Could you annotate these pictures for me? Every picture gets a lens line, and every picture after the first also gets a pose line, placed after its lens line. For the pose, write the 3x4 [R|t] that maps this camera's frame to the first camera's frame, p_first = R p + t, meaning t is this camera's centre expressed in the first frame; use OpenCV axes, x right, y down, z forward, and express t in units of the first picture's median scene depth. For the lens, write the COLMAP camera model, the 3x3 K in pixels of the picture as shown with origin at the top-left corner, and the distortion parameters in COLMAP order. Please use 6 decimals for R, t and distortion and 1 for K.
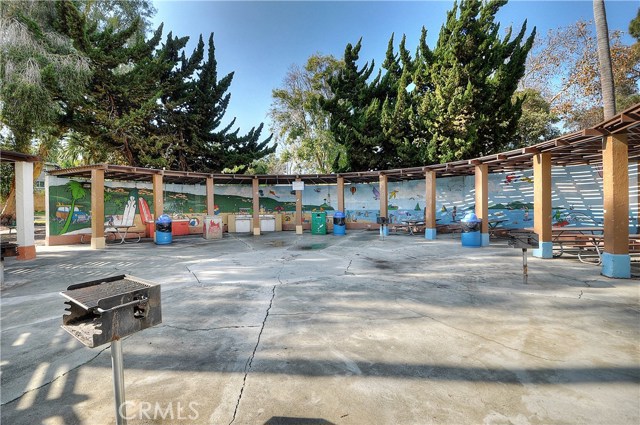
lens RADIAL K [[277.6, 0, 320.1], [0, 277.6, 210.7], [0, 0, 1]] dist [-0.007898, -0.003494]
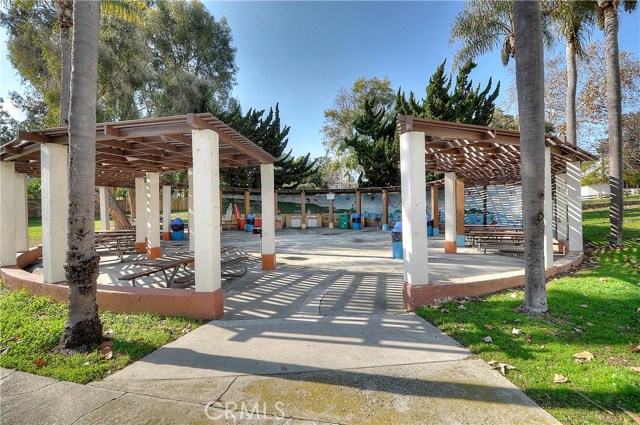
lens RADIAL K [[277.6, 0, 320.1], [0, 277.6, 212.5], [0, 0, 1]] dist [-0.007898, -0.003494]
pose [[0.978765, 0.009978, -0.204742, 0.173590], [-0.010666, 0.999941, -0.002254, 0.002082], [0.204707, 0.004389, 0.978813, -0.483719]]
